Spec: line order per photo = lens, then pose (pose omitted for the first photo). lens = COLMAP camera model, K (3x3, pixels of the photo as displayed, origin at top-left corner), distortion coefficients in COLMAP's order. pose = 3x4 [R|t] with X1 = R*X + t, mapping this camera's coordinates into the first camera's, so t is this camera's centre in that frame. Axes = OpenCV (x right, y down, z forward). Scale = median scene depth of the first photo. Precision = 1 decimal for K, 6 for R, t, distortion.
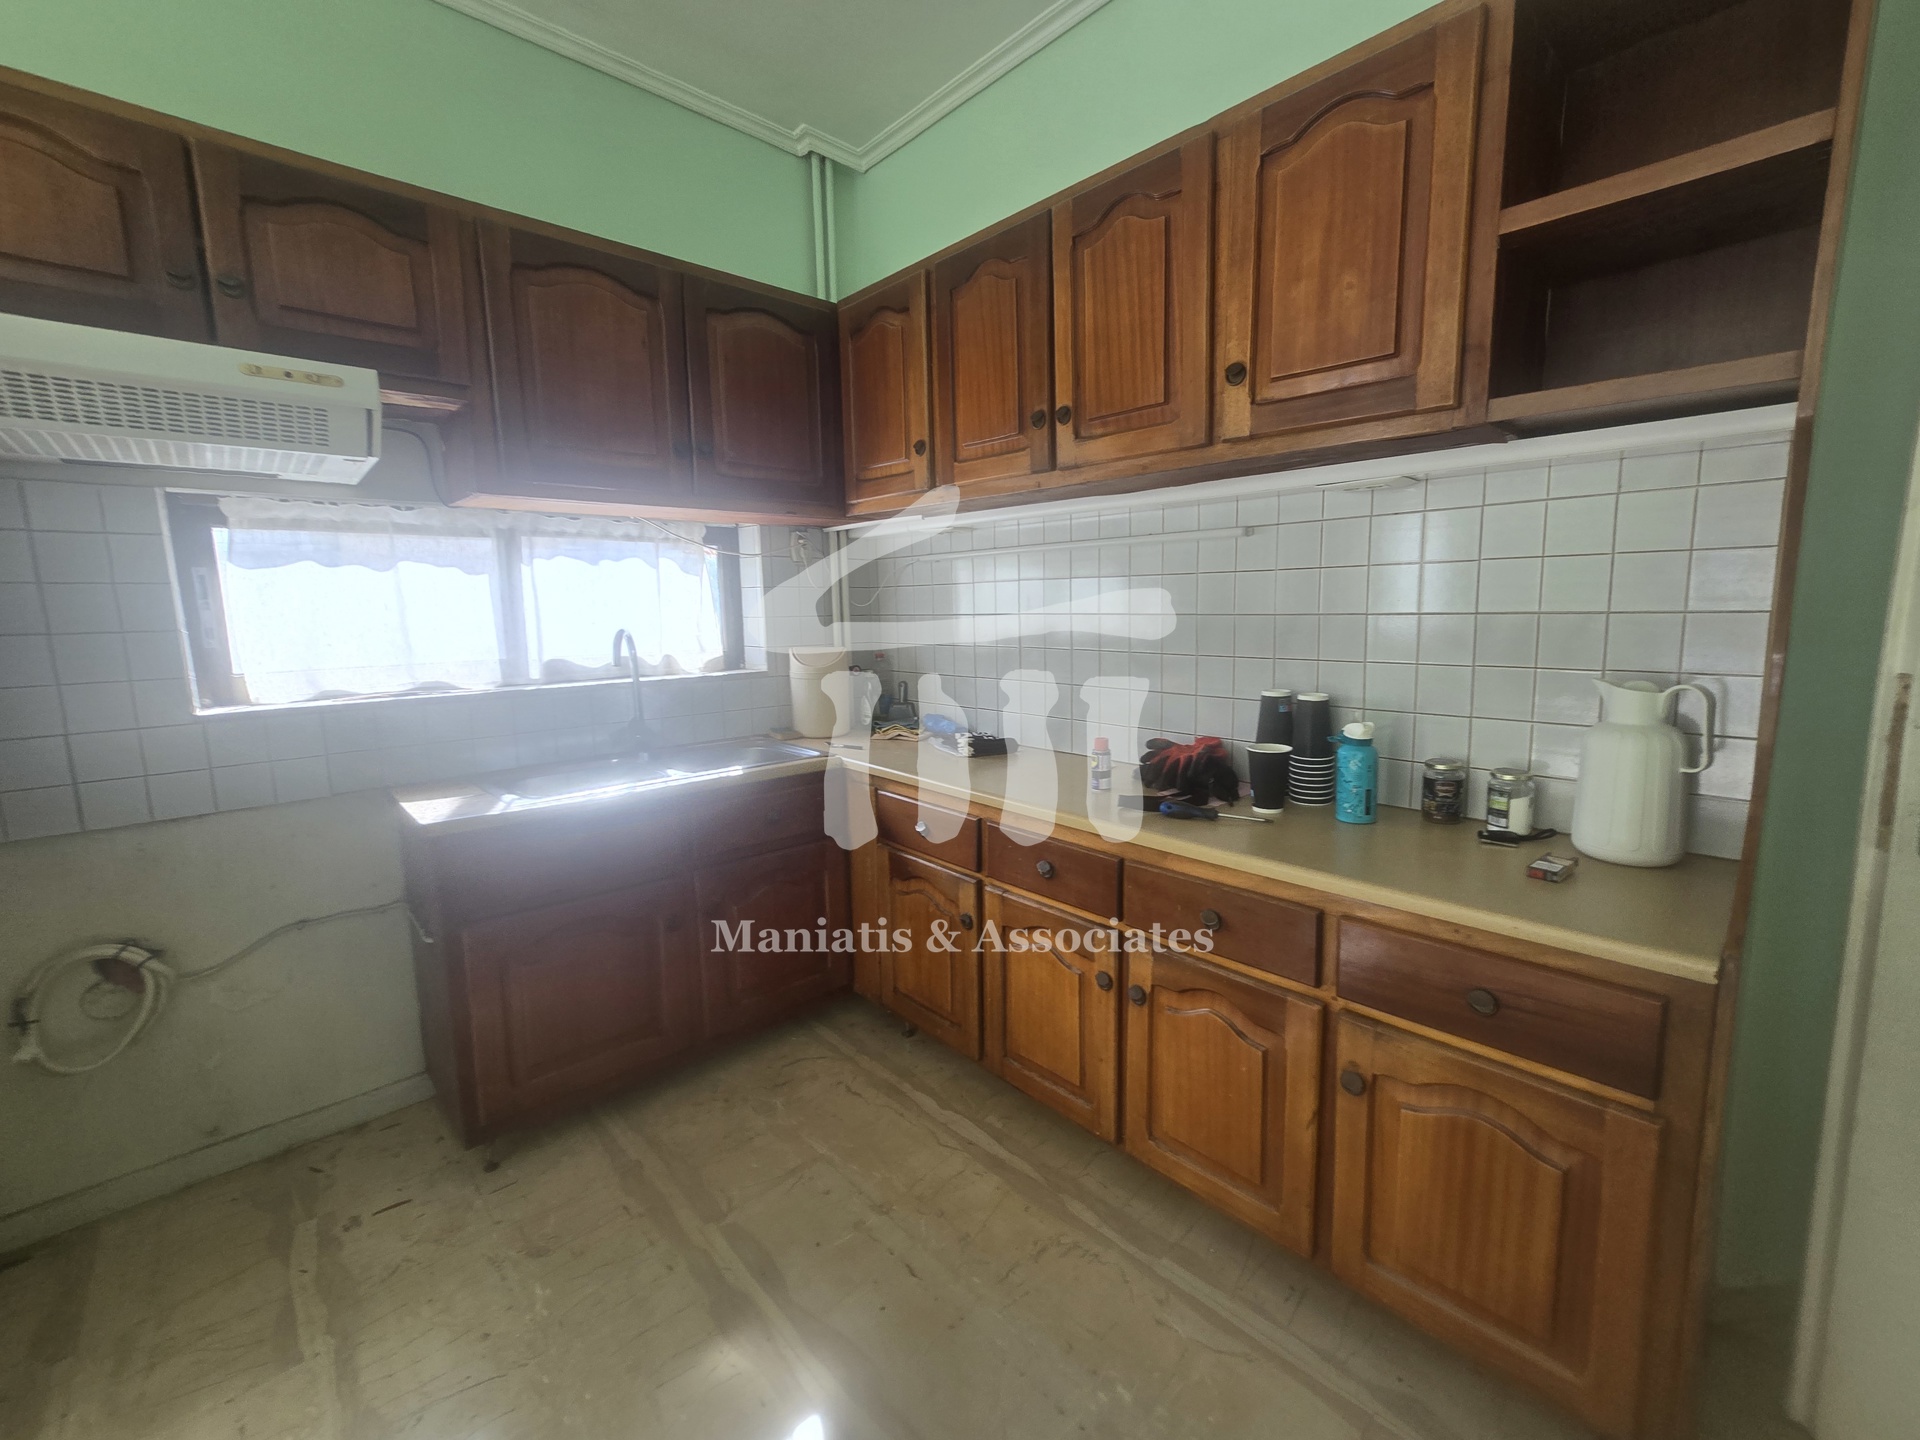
lens RADIAL K [[801.7, 0, 964.5], [0, 801.7, 706.7], [0, 0, 1]] dist [-0.001768, 0.000660]
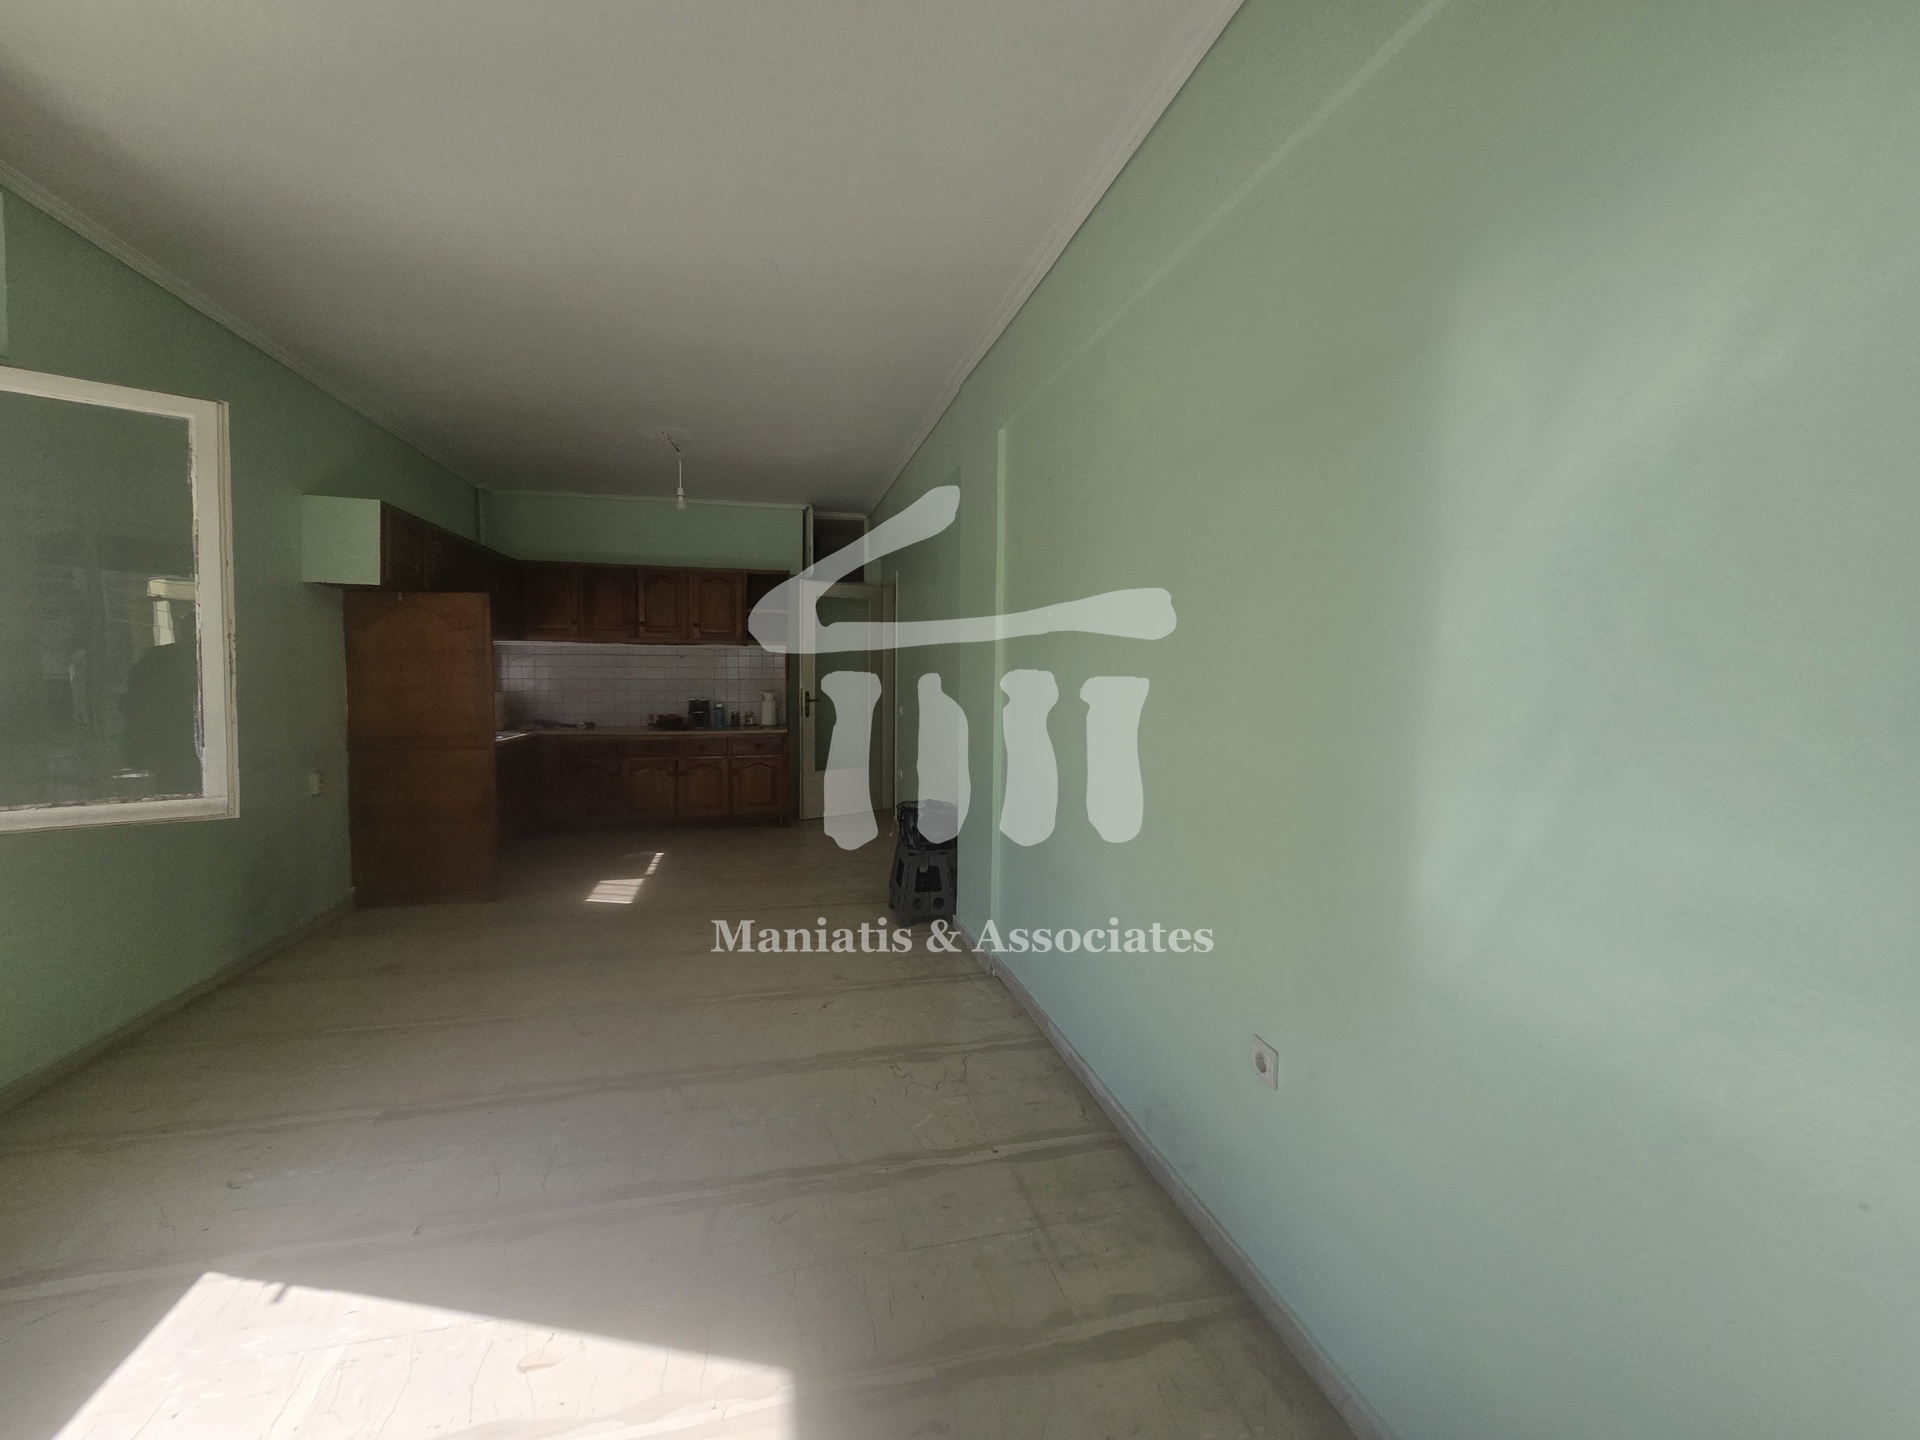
lens RADIAL K [[801.7, 0, 964.5], [0, 801.7, 706.7], [0, 0, 1]] dist [-0.001768, 0.000660]
pose [[0.478792, -0.022710, 0.877634, -2.699452], [0.096803, 0.994936, -0.027065, 0.283251], [-0.872575, 0.097916, 0.478566, -2.250863]]
